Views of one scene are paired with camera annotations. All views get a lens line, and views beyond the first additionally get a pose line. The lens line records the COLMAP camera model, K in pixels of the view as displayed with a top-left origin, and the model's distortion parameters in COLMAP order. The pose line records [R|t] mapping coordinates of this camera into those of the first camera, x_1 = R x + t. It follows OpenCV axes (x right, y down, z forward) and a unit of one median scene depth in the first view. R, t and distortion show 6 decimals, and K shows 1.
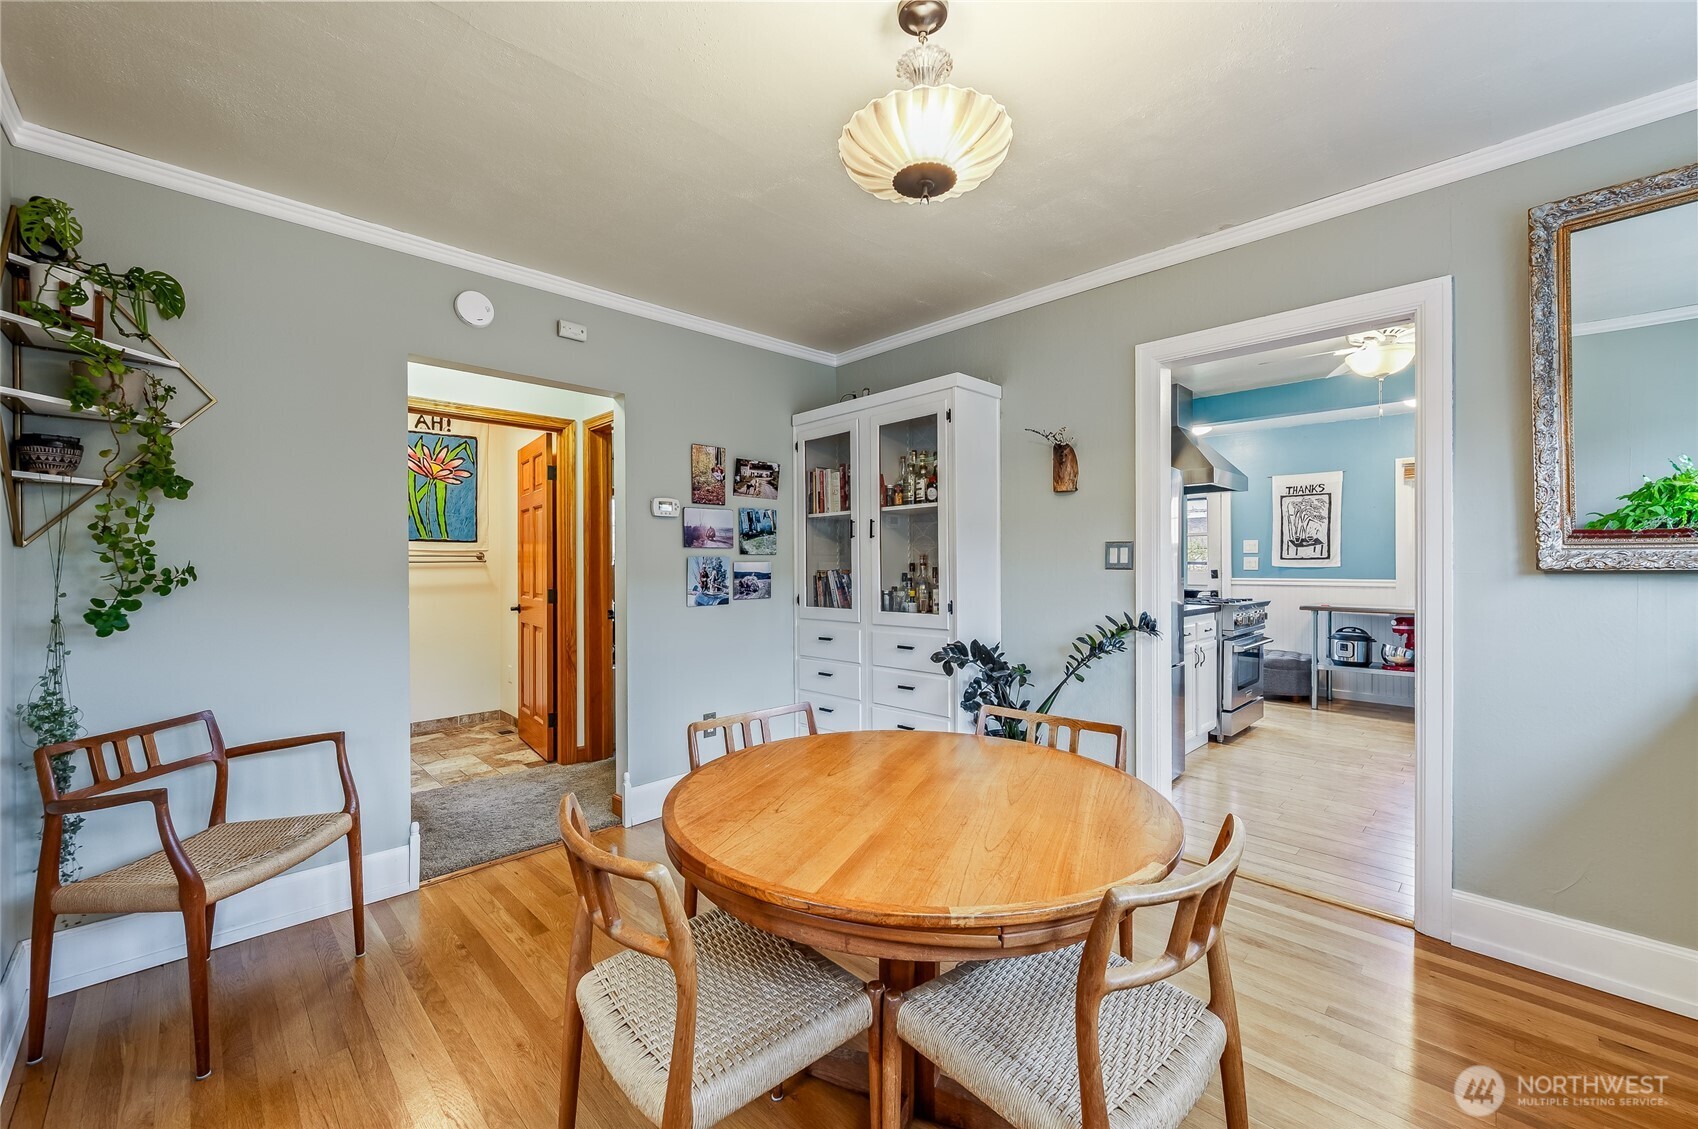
lens RADIAL K [[680.5, 0, 845.5], [0, 680.5, 562.7], [0, 0, 1]] dist [0.000214, -0.000474]
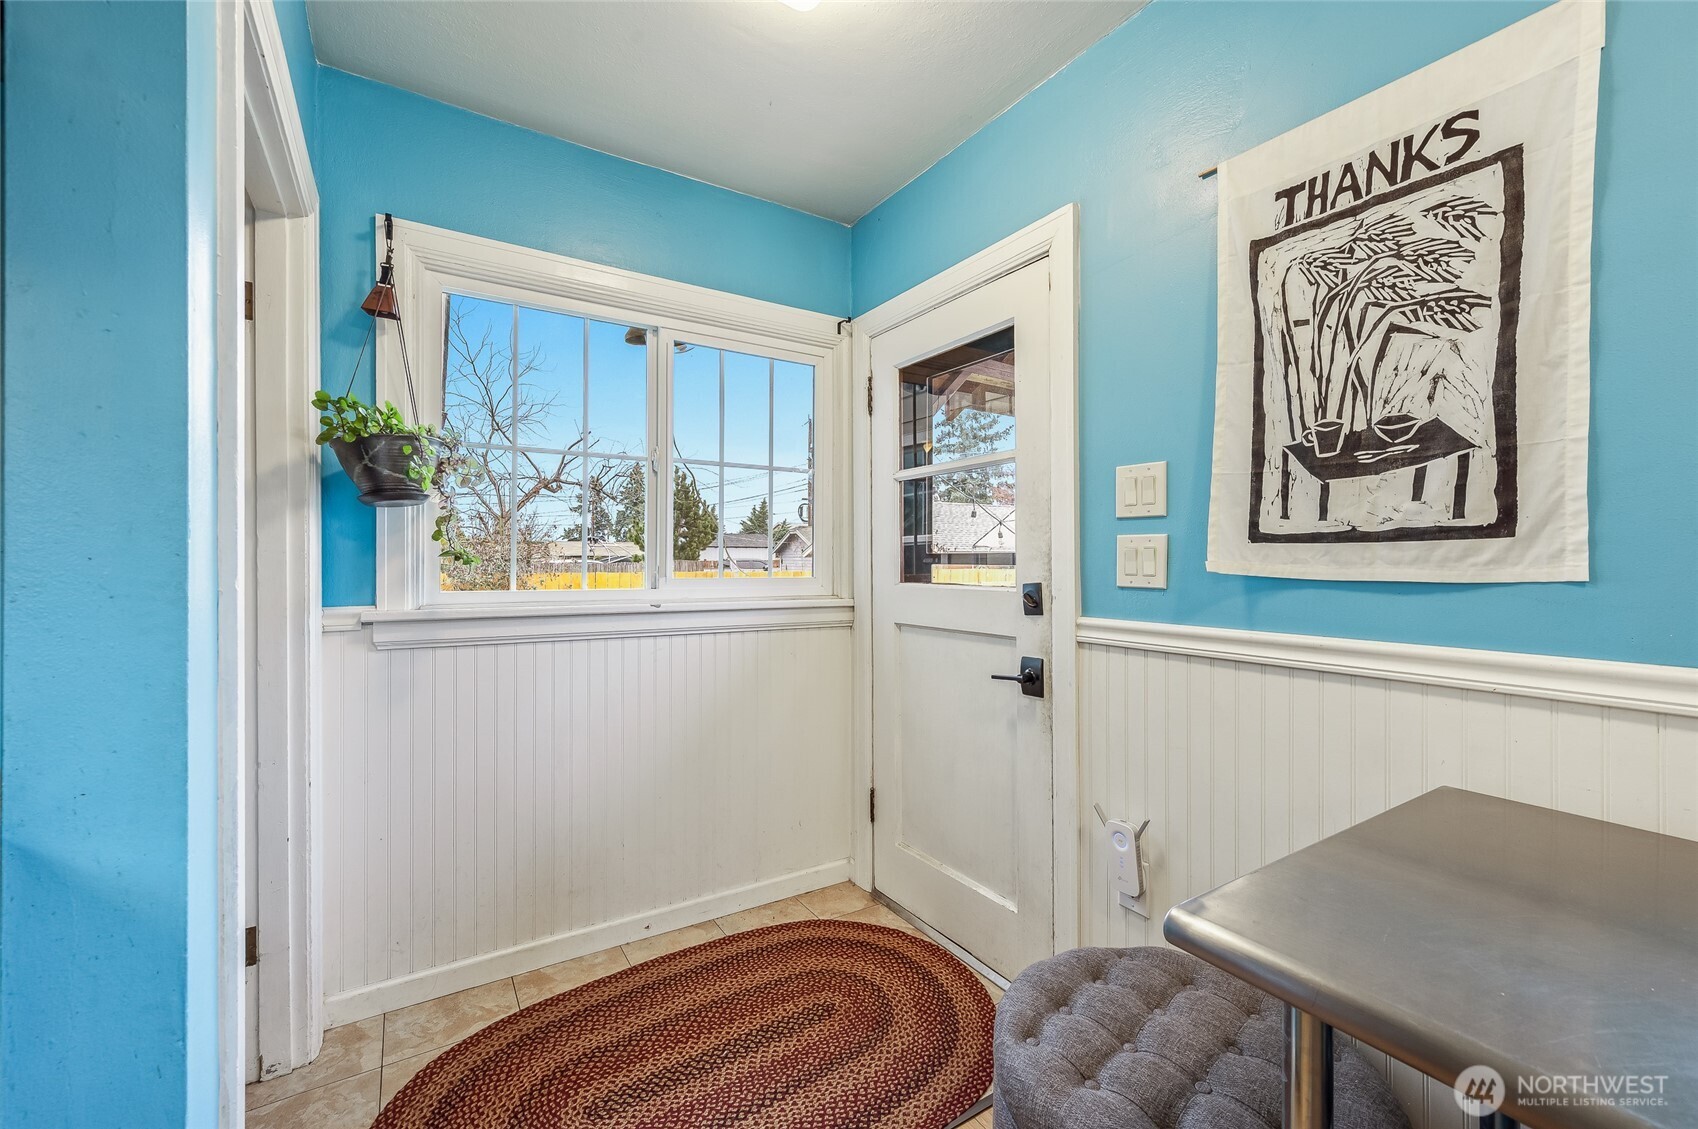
lens RADIAL K [[680.5, 0, 843.8], [0, 680.5, 557.2], [0, 0, 1]] dist [0.000214, -0.000474]
pose [[0.979015, 0.000550, -0.203787, 0.581726], [-0.000843, 0.999999, -0.001351, 0.000556], [0.203786, 0.001494, 0.979014, 0.798273]]
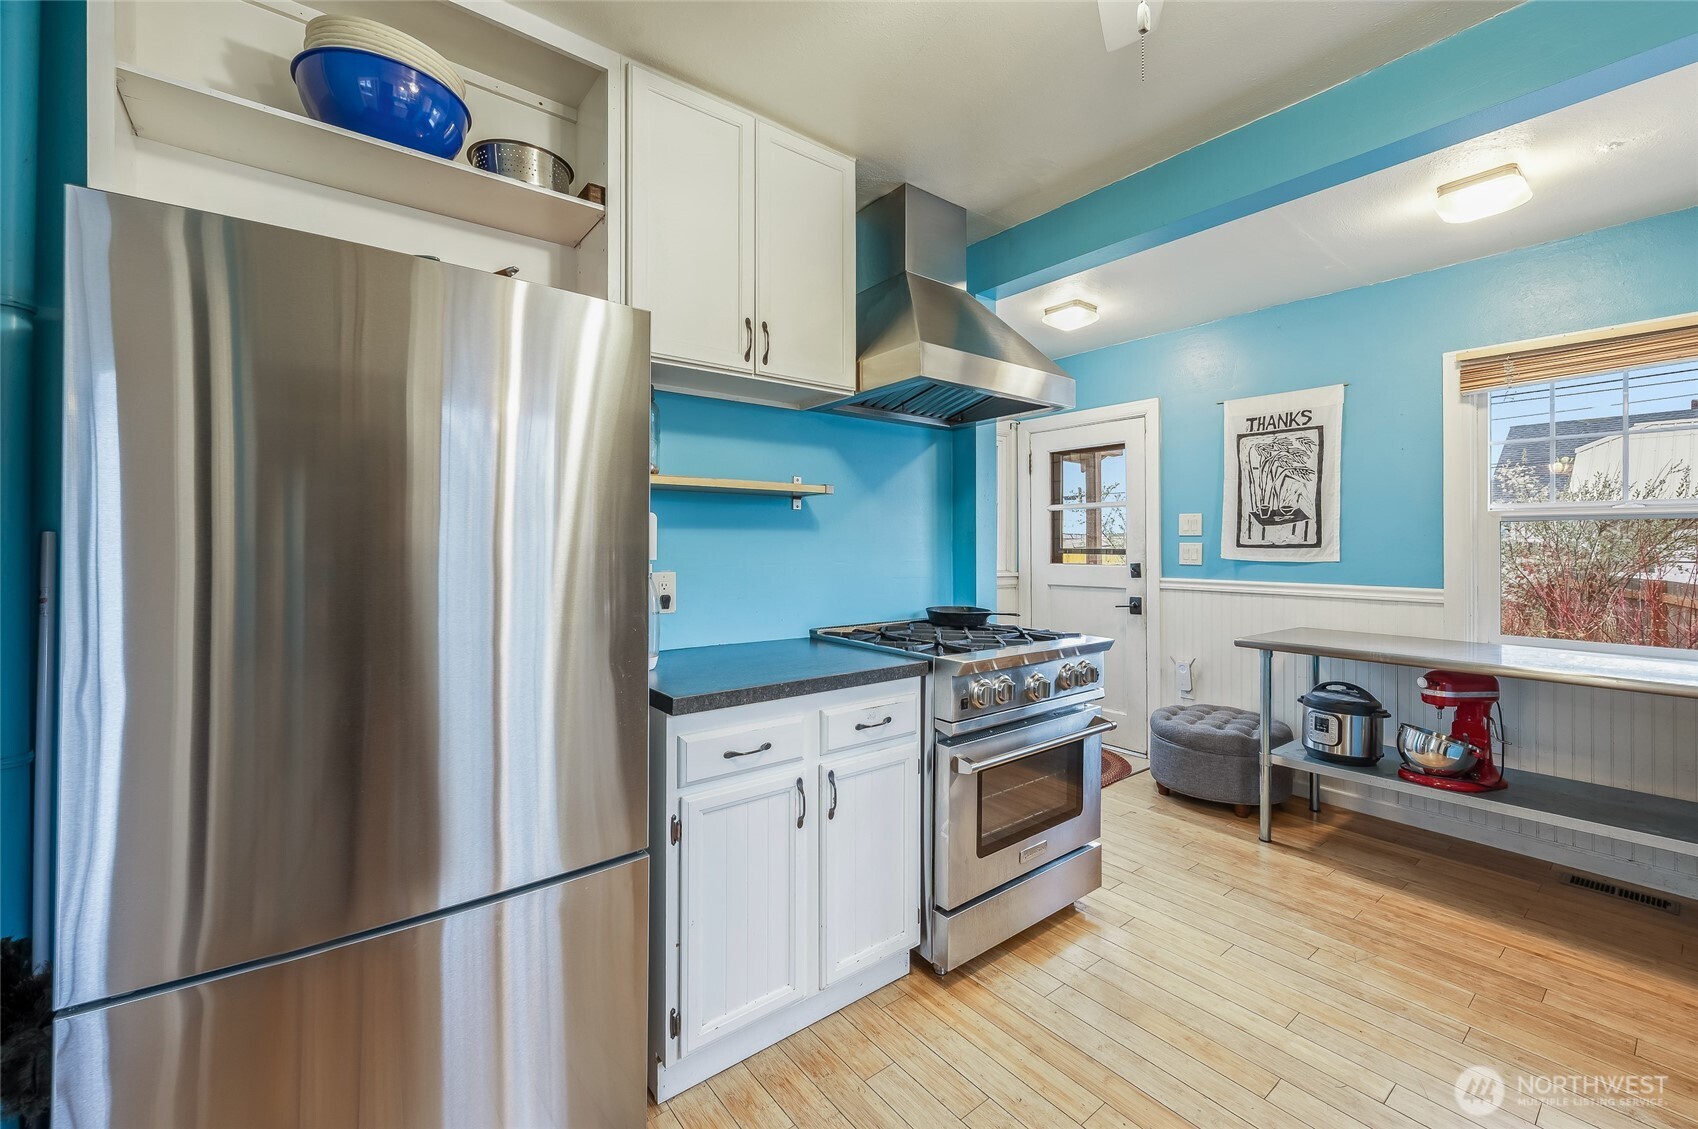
lens RADIAL K [[680.5, 0, 844.2], [0, 680.5, 540.7], [0, 0, 1]] dist [0.000214, -0.000474]
pose [[0.992220, 0.002336, -0.124475, 0.401081], [-0.002648, 0.999994, -0.002341, -0.008178], [0.124468, 0.002653, 0.992220, 0.412501]]
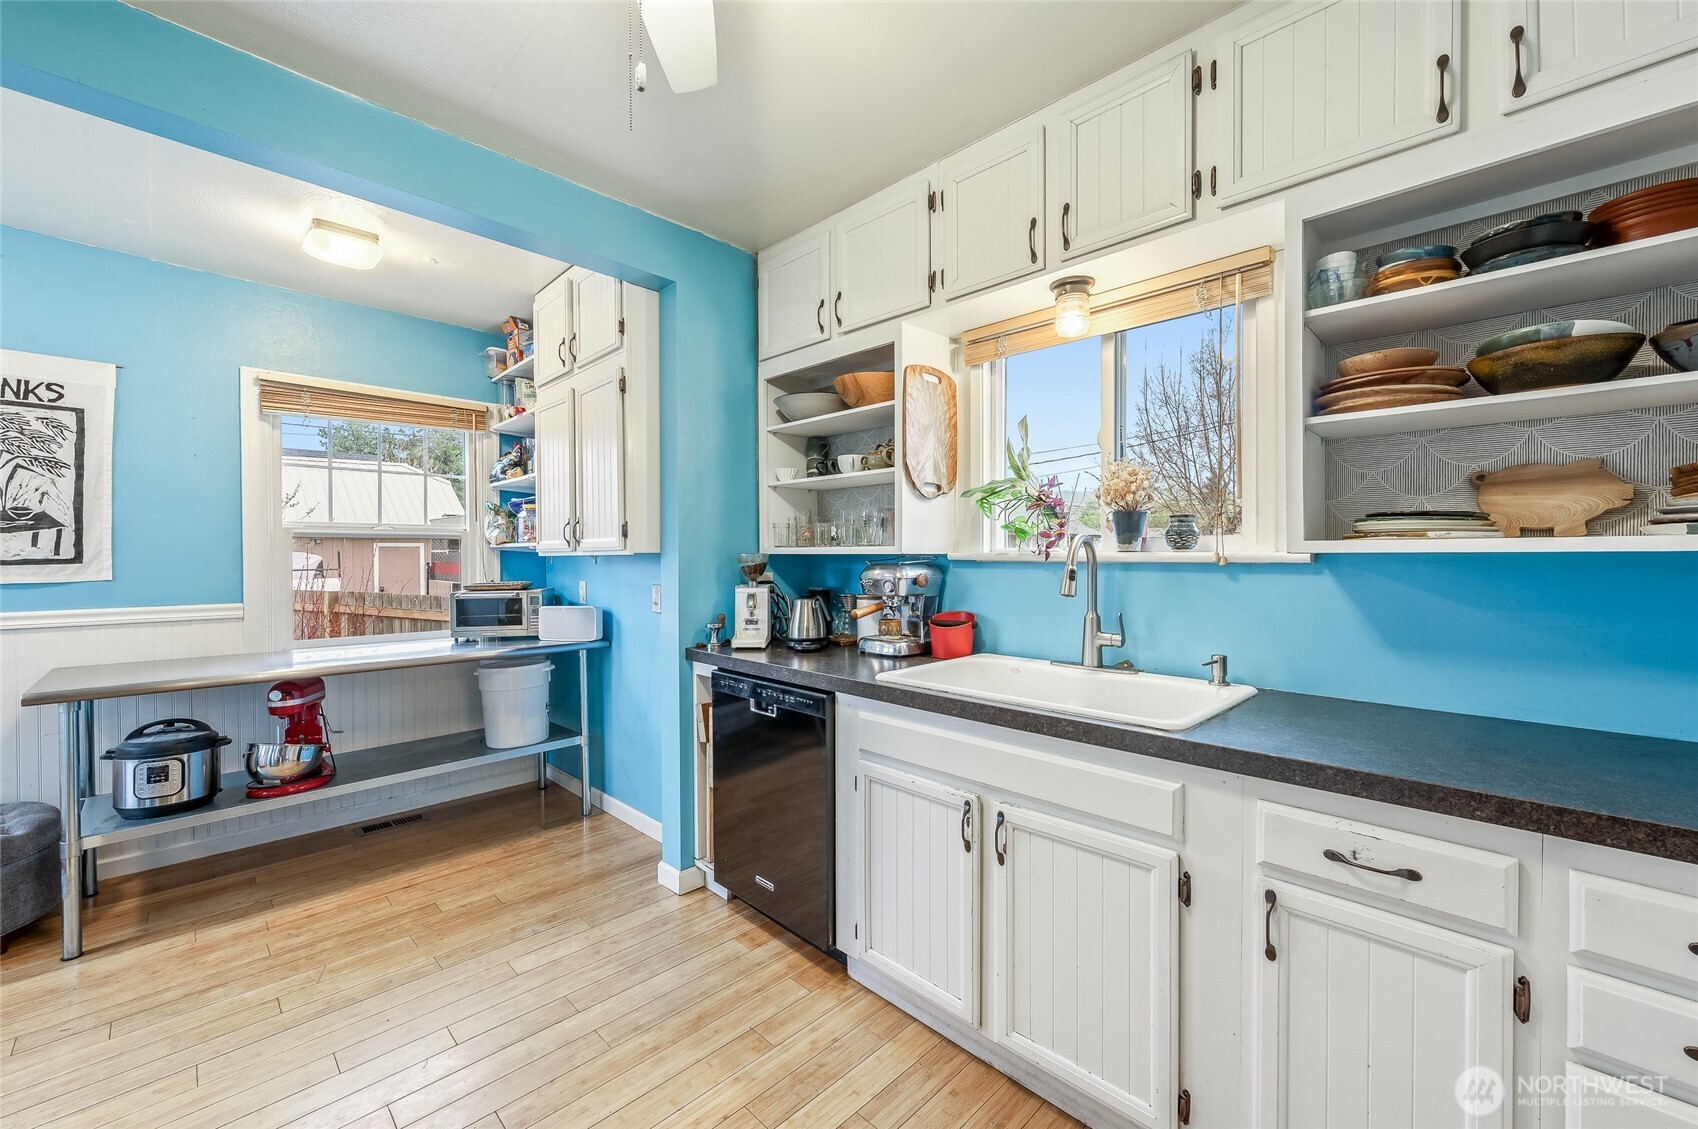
lens RADIAL K [[680.5, 0, 847.8], [0, 680.5, 560.6], [0, 0, 1]] dist [0.000214, -0.000474]
pose [[0.000194, -0.009997, 0.999950, 0.282926], [0.001075, 0.999949, 0.009996, -0.010540], [-0.999999, 0.001073, 0.000205, 0.516393]]
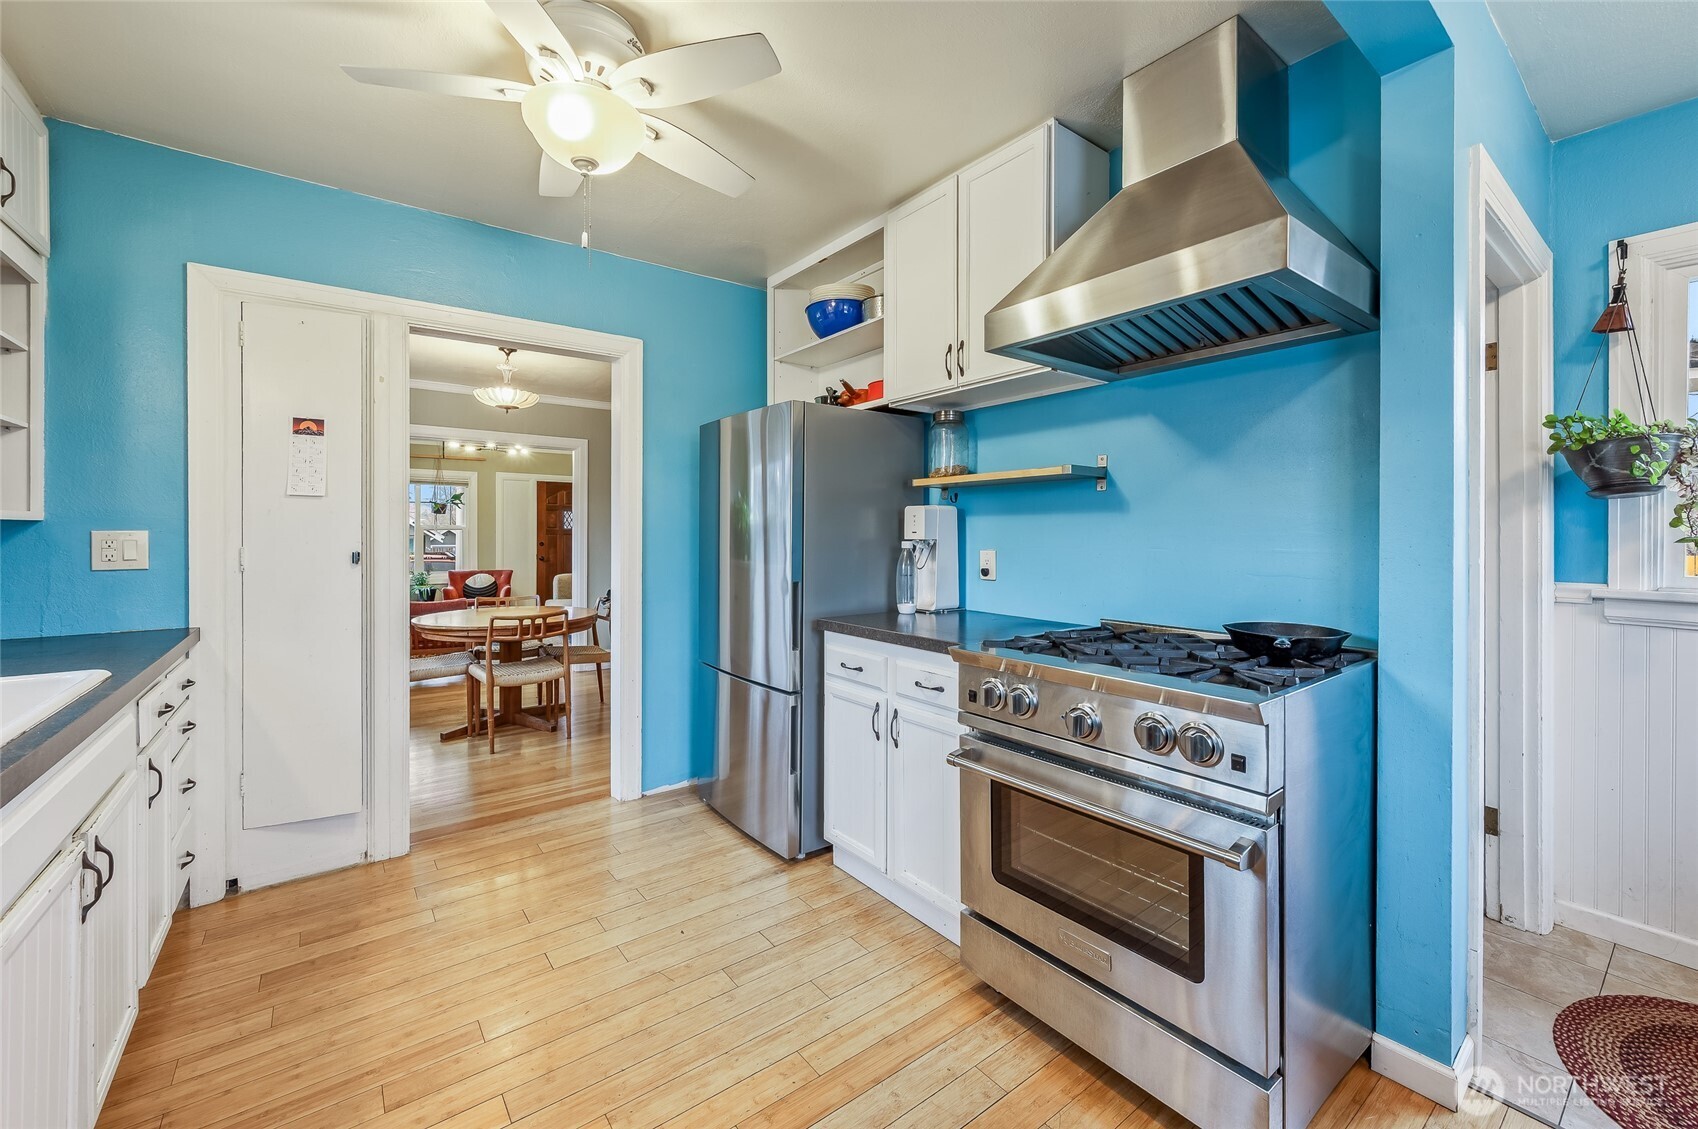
lens RADIAL K [[680.5, 0, 854.2], [0, 680.5, 534.0], [0, 0, 1]] dist [0.000214, -0.000474]
pose [[-0.118761, 0.004310, -0.992914, 0.708653], [-0.000897, 0.999990, 0.004448, -0.005056], [0.992923, 0.001419, -0.118755, 0.709965]]
